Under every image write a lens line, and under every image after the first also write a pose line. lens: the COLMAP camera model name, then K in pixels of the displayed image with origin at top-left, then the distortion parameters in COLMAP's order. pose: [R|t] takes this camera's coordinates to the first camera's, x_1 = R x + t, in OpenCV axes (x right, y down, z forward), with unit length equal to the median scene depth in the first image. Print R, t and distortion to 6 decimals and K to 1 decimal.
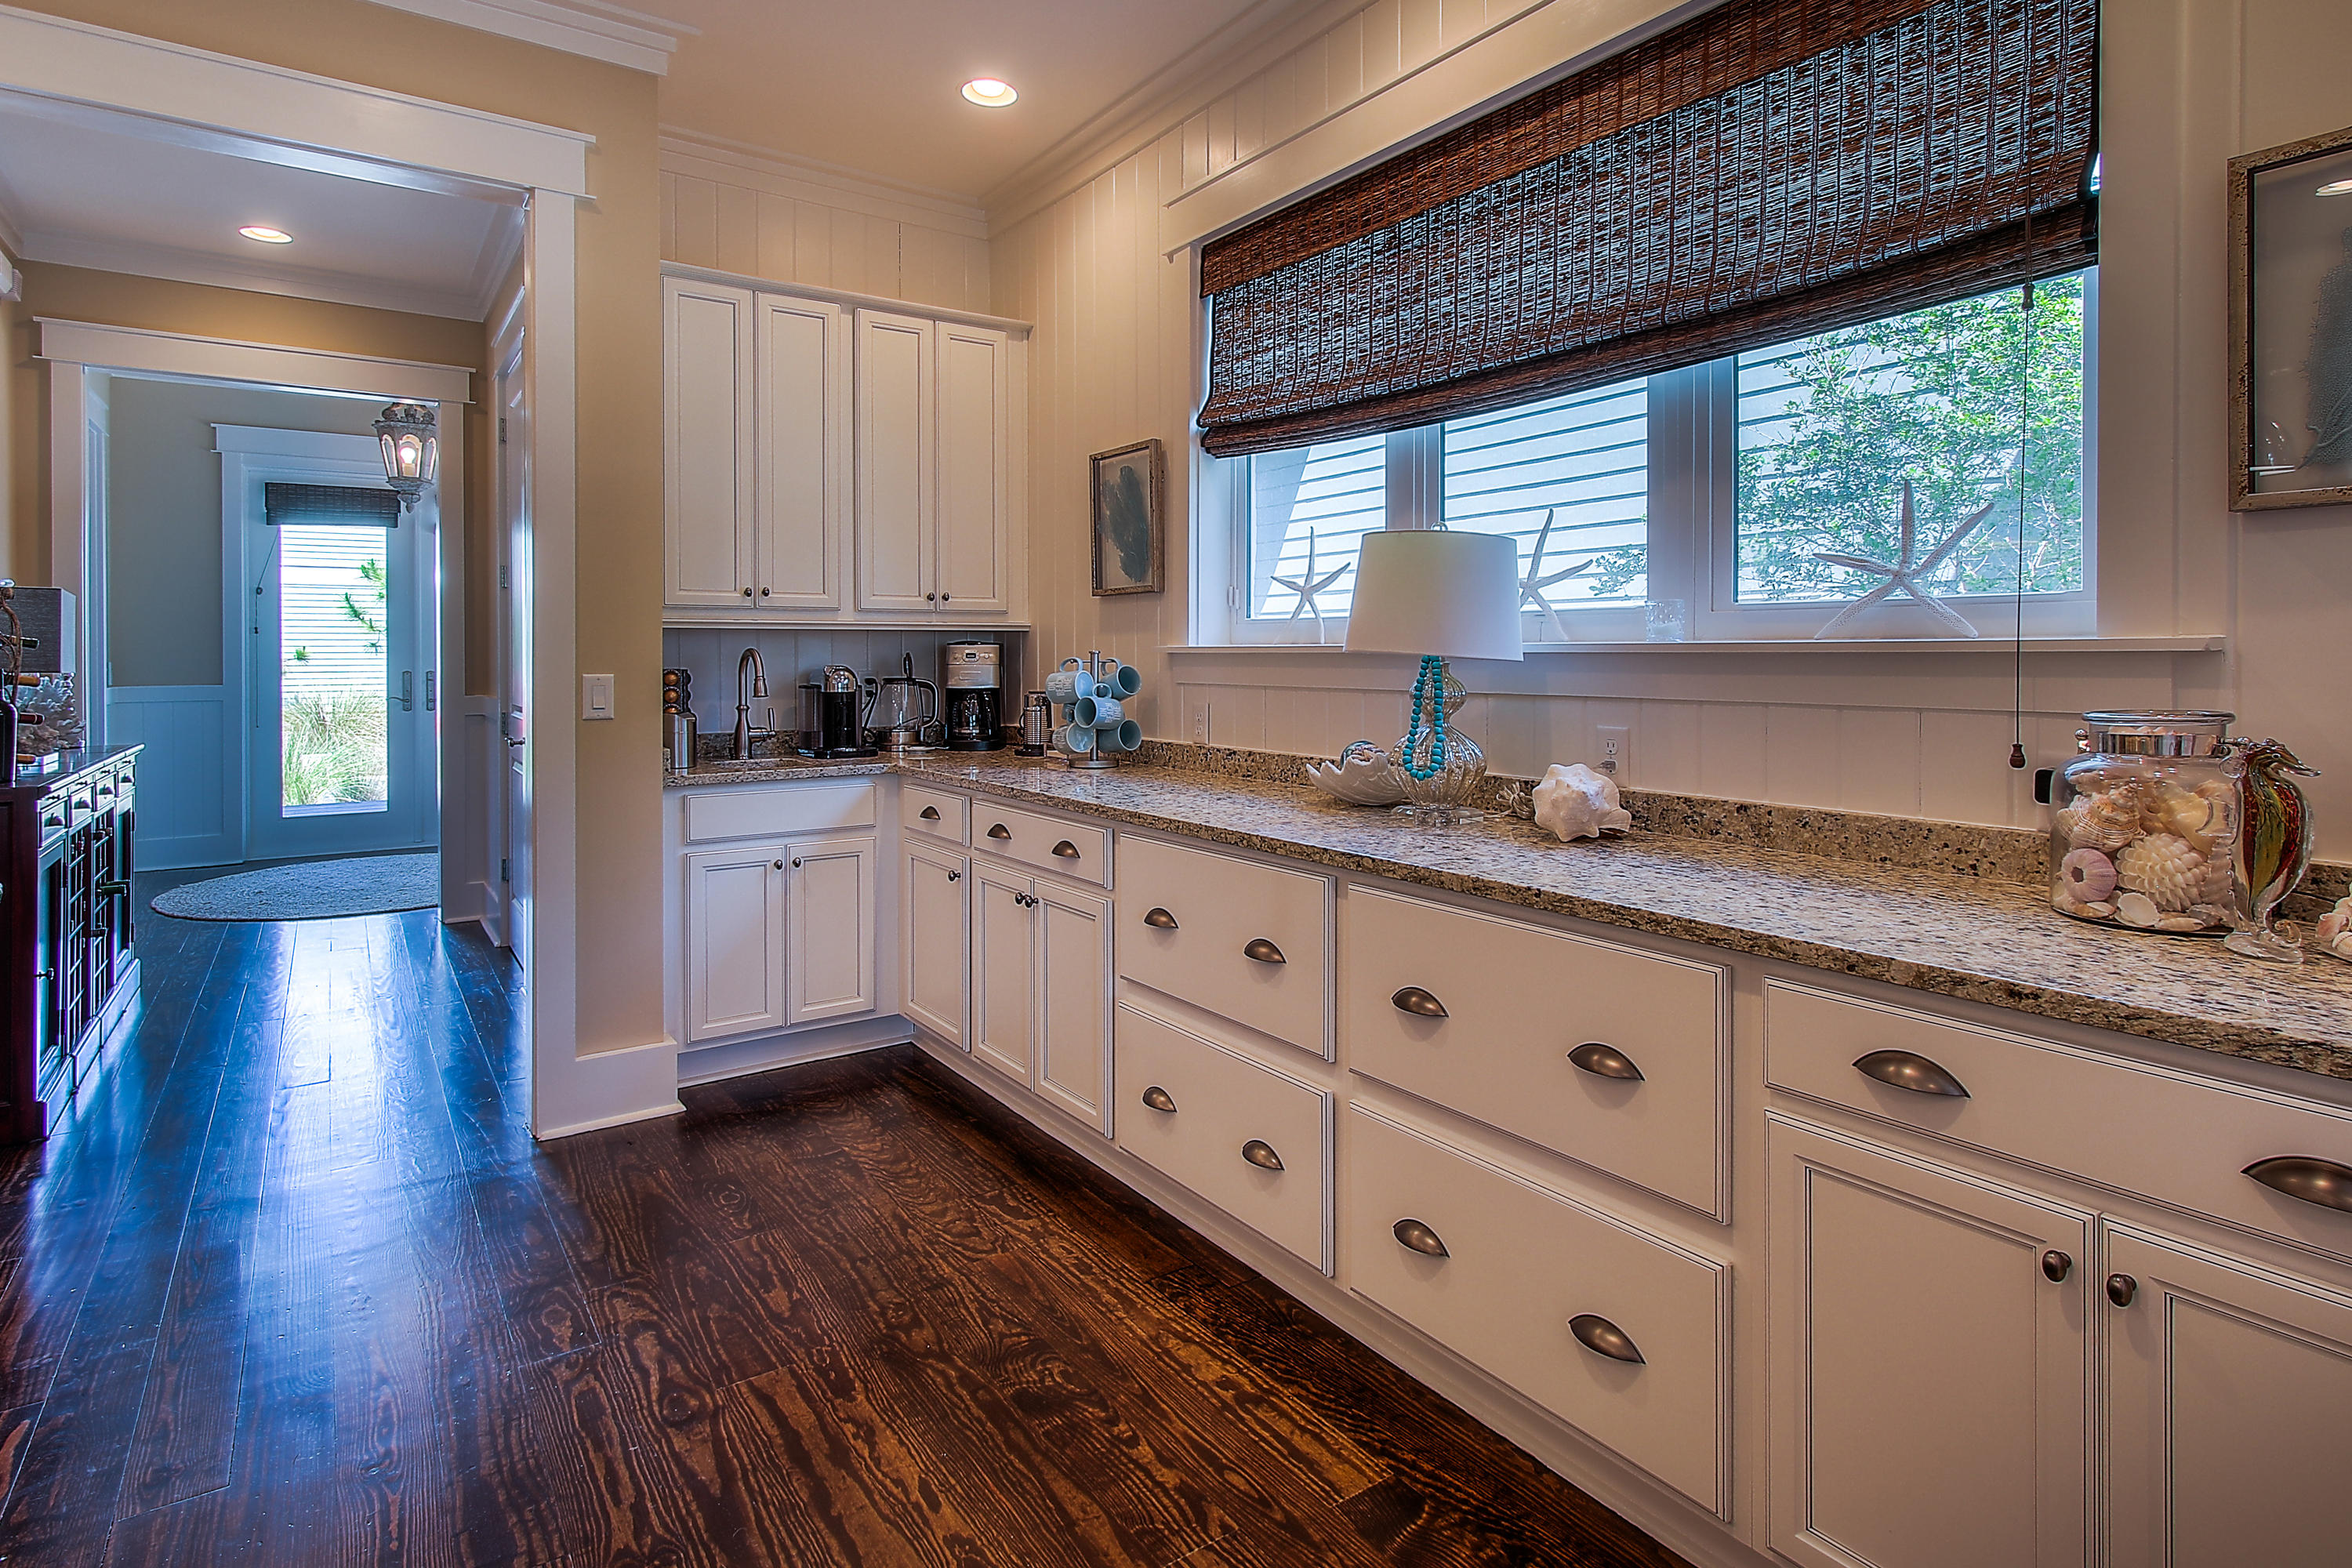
lens RADIAL K [[1237.5, 0, 1248.5], [0, 1237.5, 653.8], [0, 0, 1]] dist [0.007310, -0.000255]
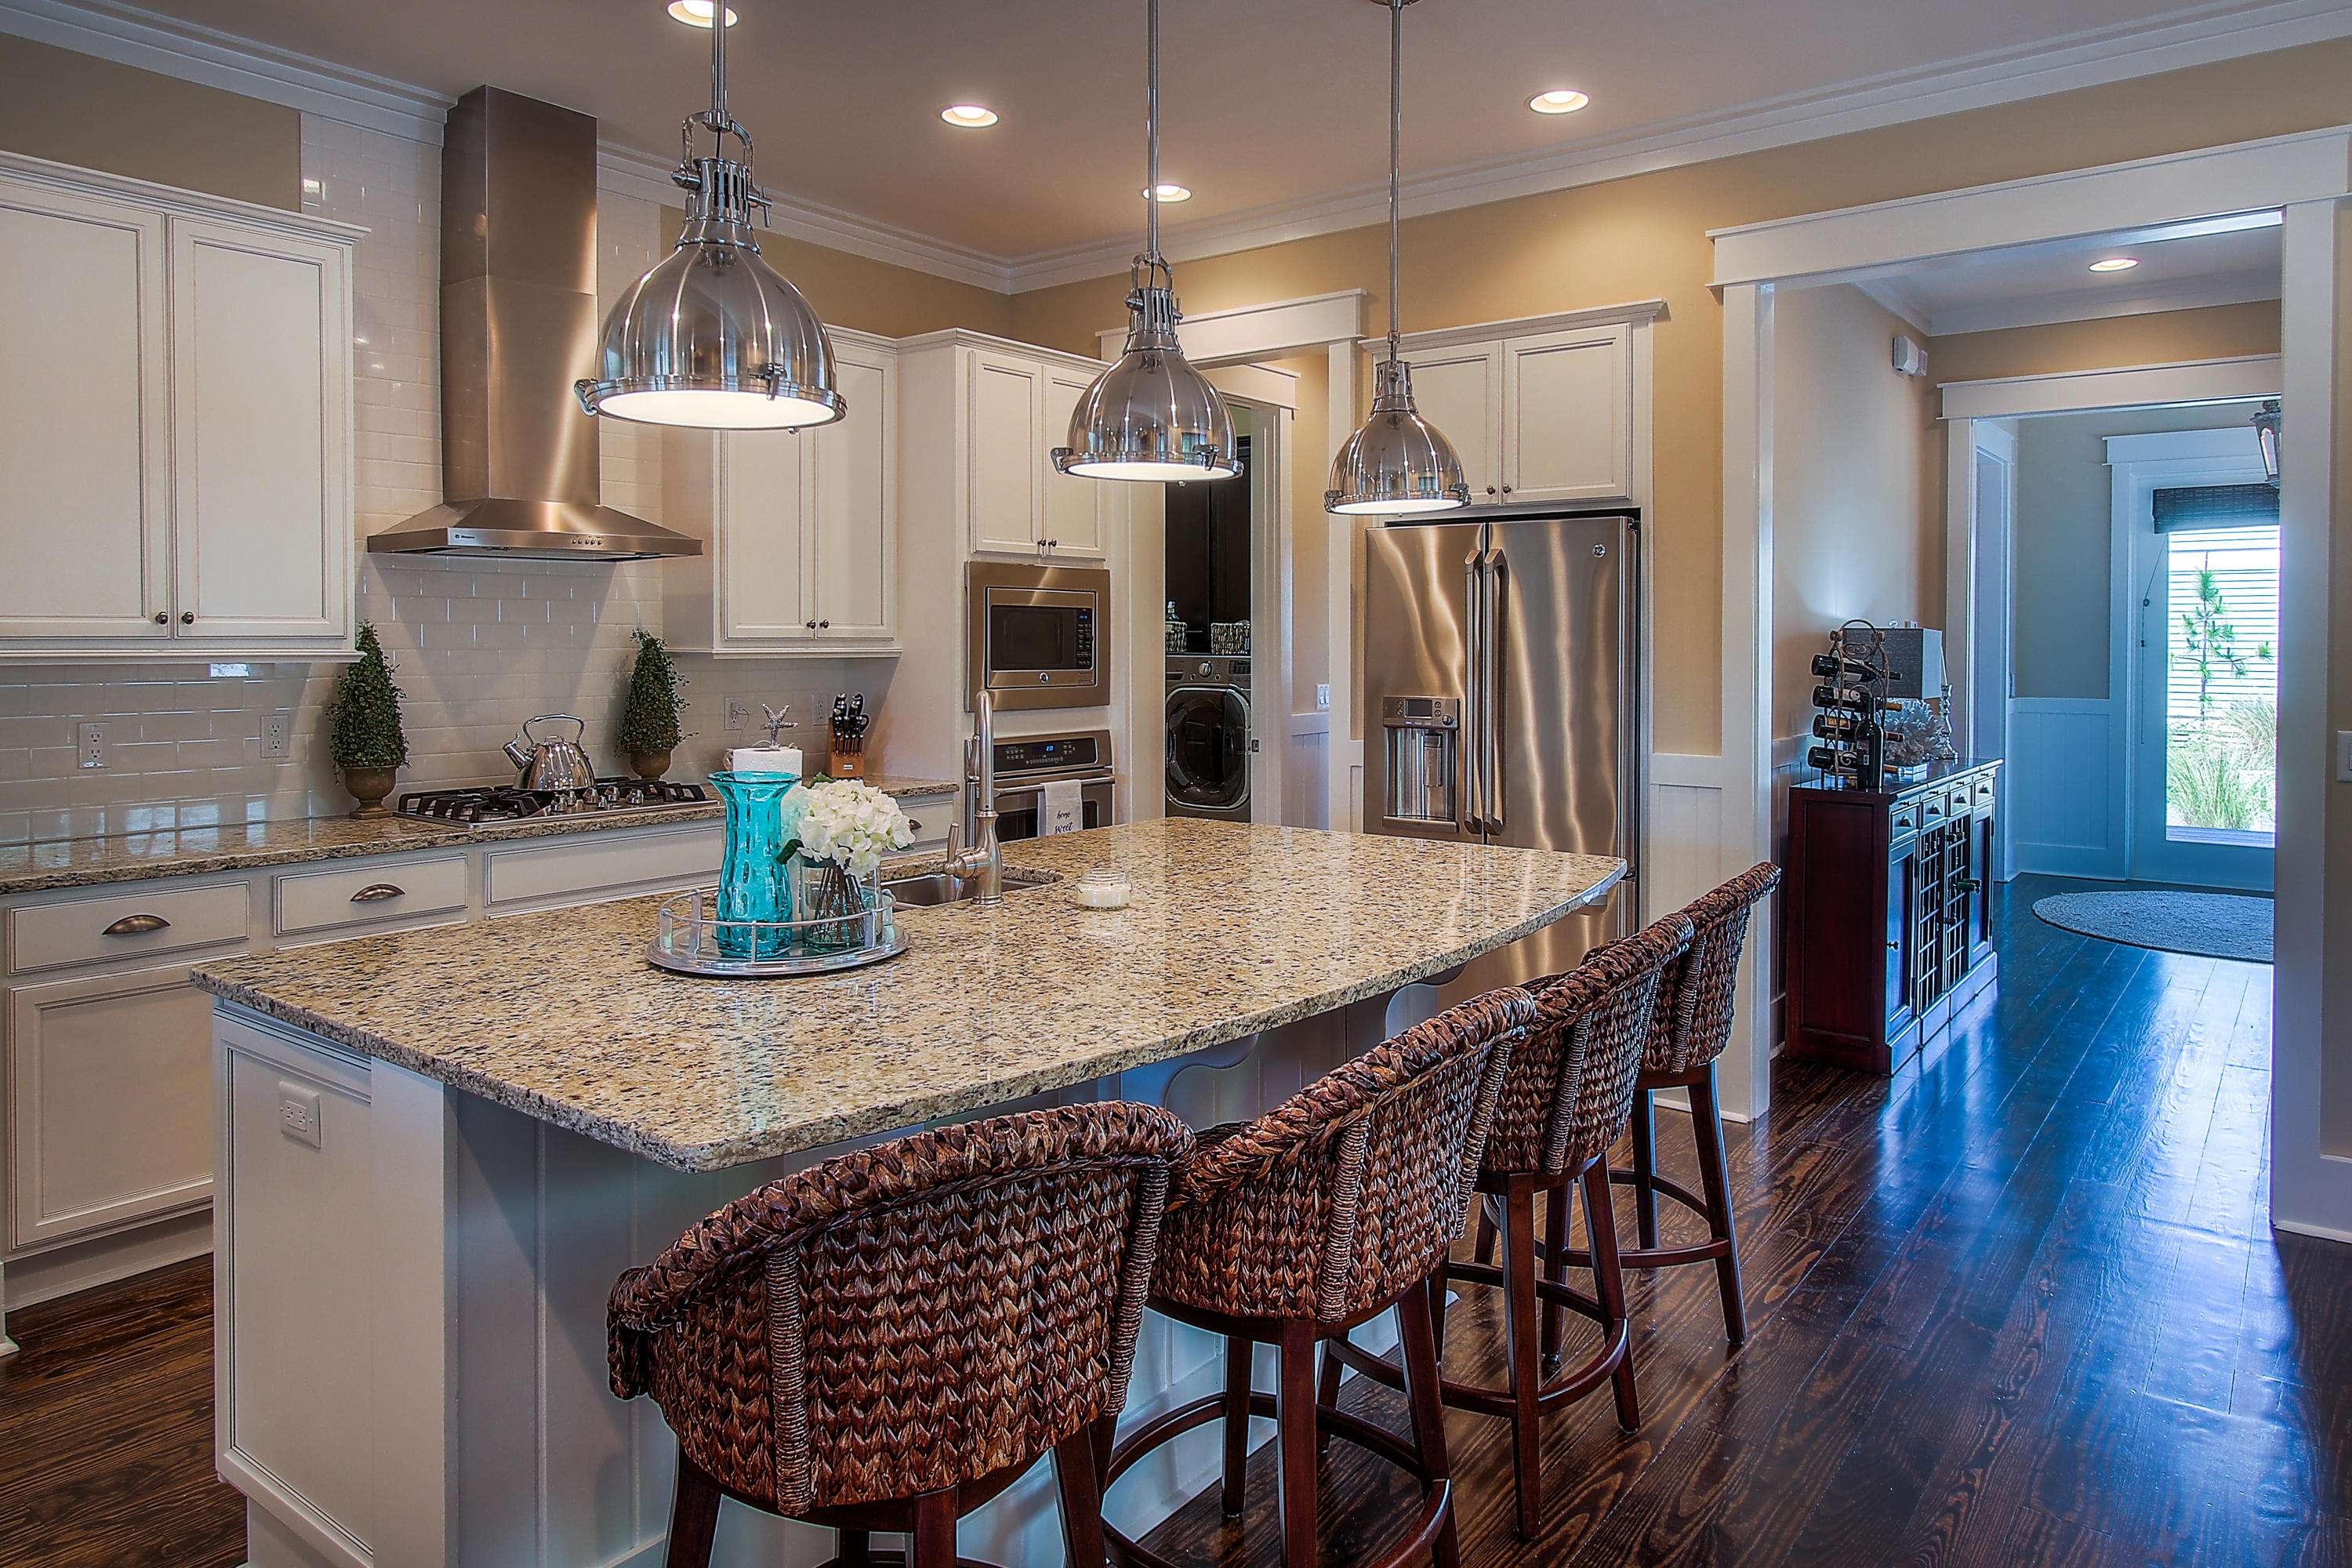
lens RADIAL K [[1494.2, 0, 1181.7], [0, 1494.2, 667.6], [0, 0, 1]] dist [-0.002706, -0.000560]
pose [[0.278118, 0.019627, -0.960346, 0.141301], [-0.004806, 0.999807, 0.019041, -0.024021], [0.960535, -0.000680, 0.278159, -0.052776]]
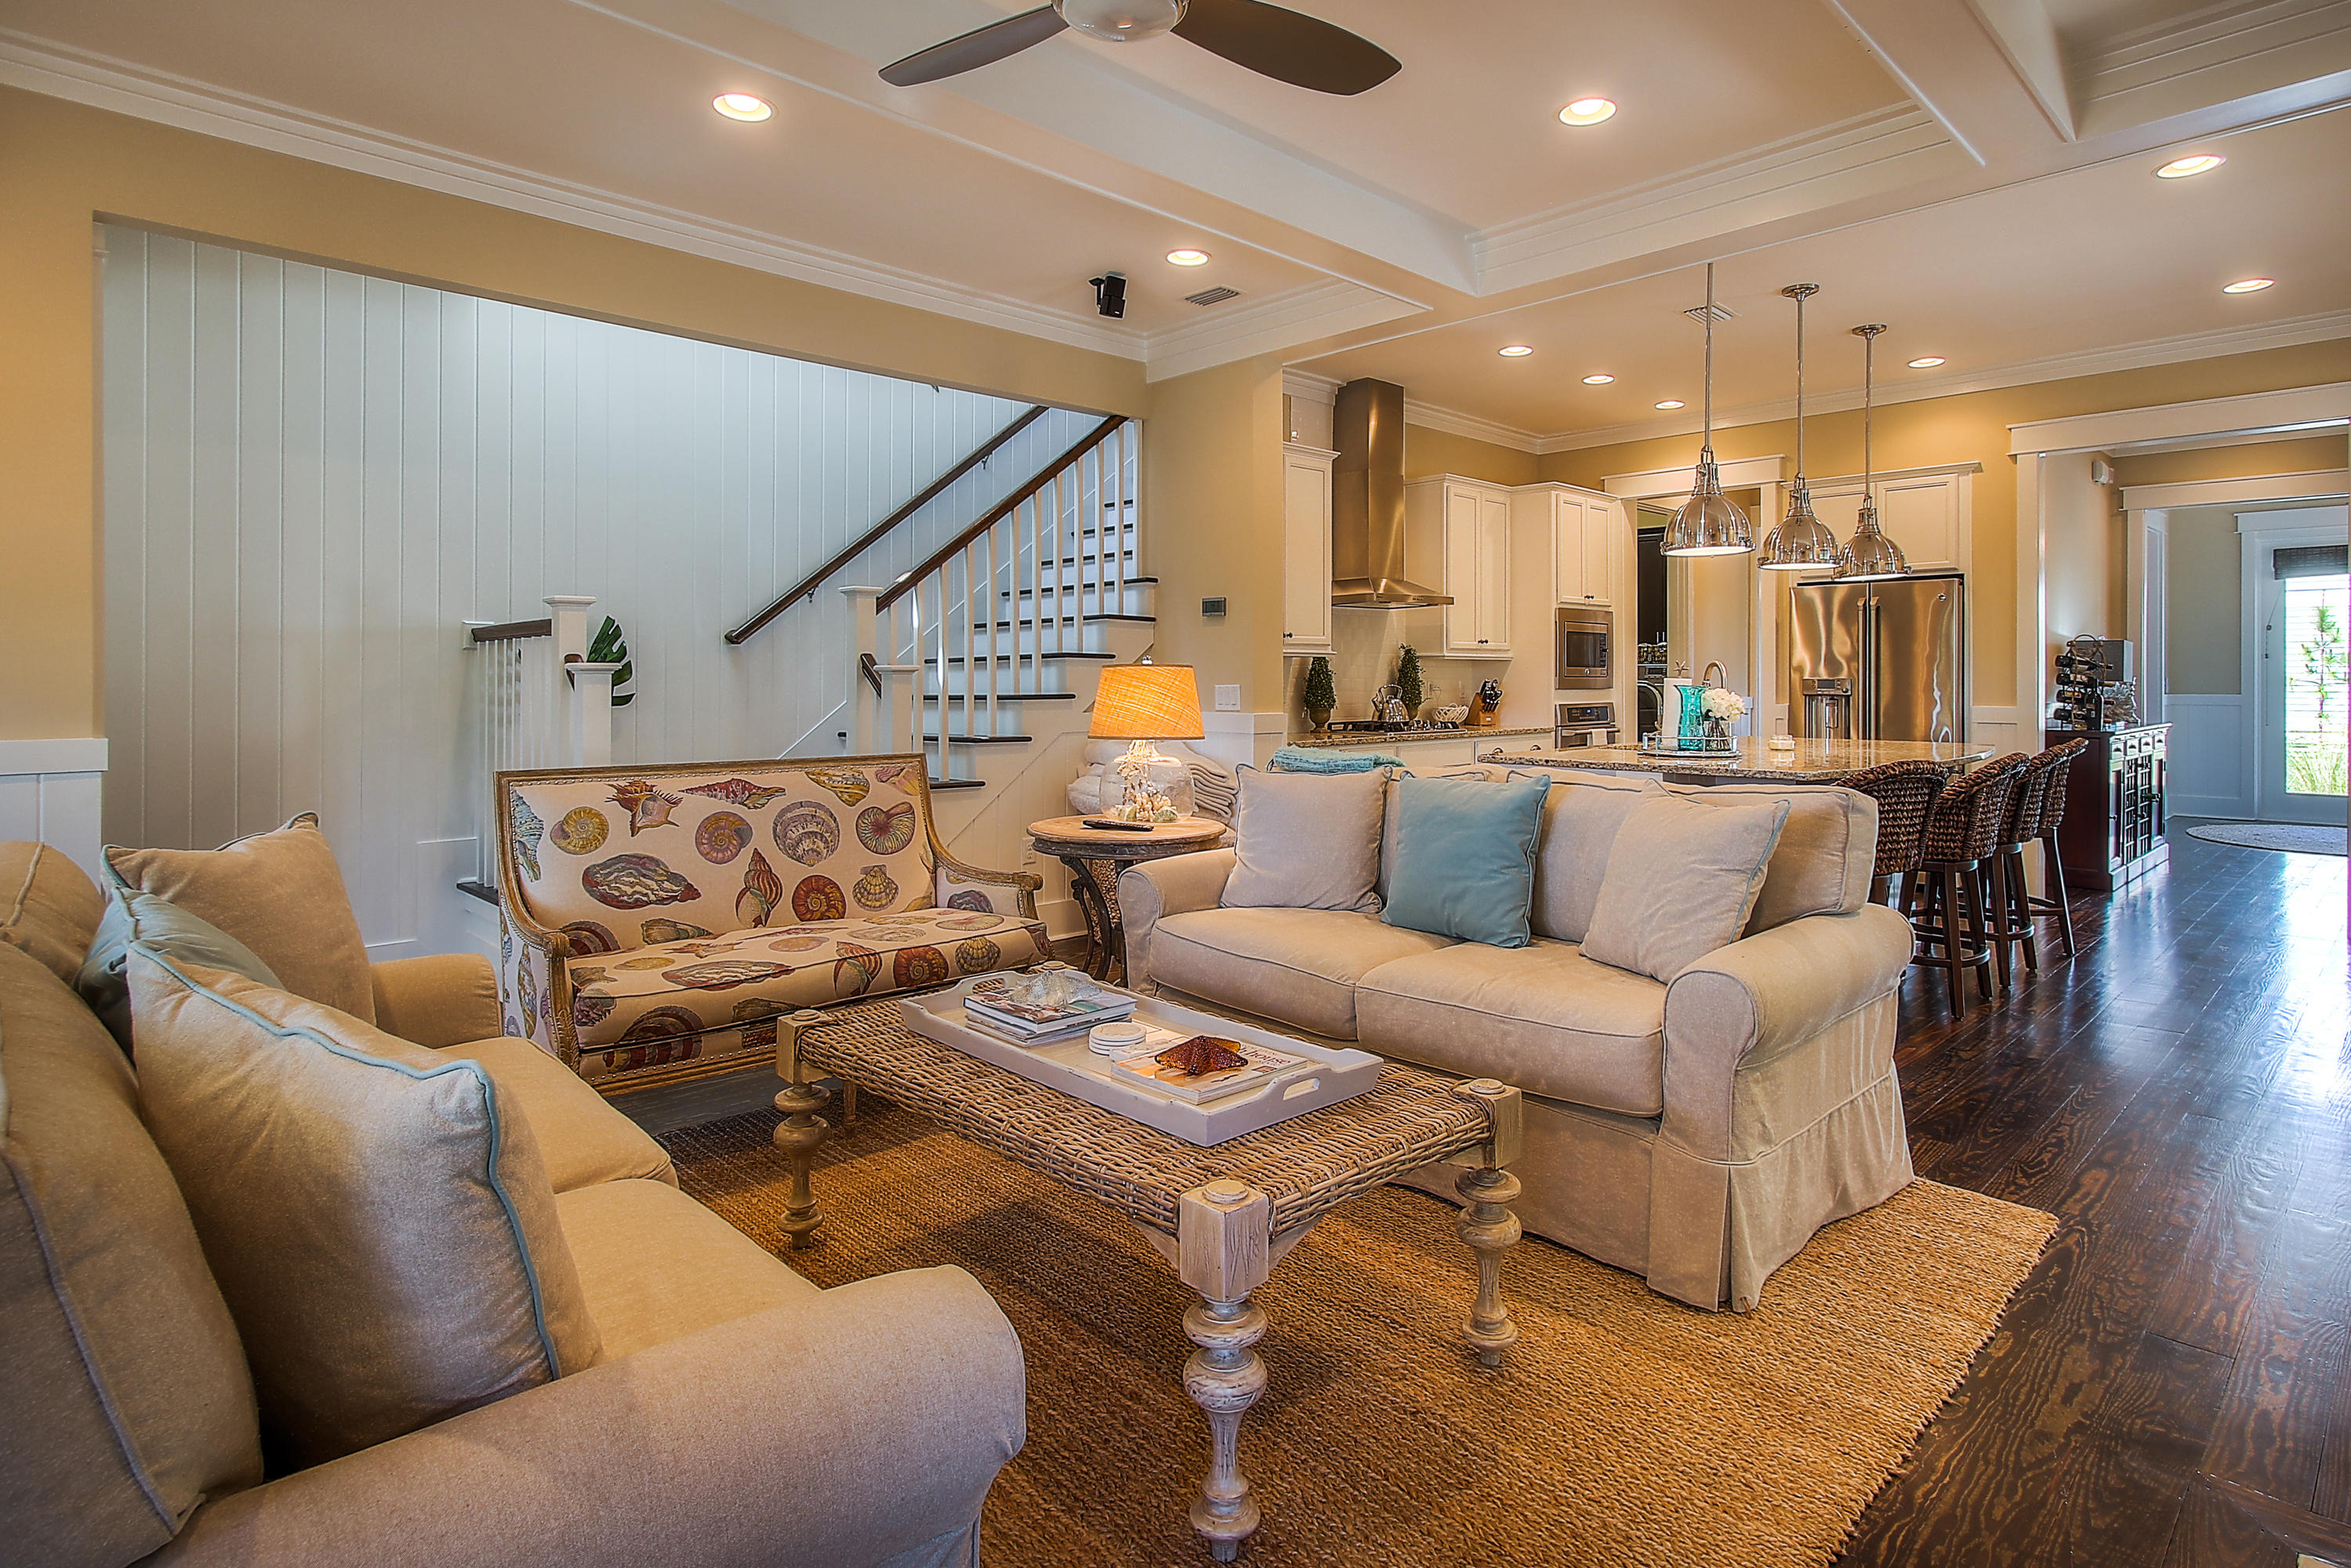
lens RADIAL K [[1237.1, 0, 1199.9], [0, 1237.1, 683.3], [0, 0, 1]] dist [0.007310, -0.000255]
pose [[0.146653, 0.007460, -0.989160, 0.516607], [-0.001037, 0.999972, 0.007388, 0.002856], [0.989187, -0.000057, 0.146657, -0.491358]]
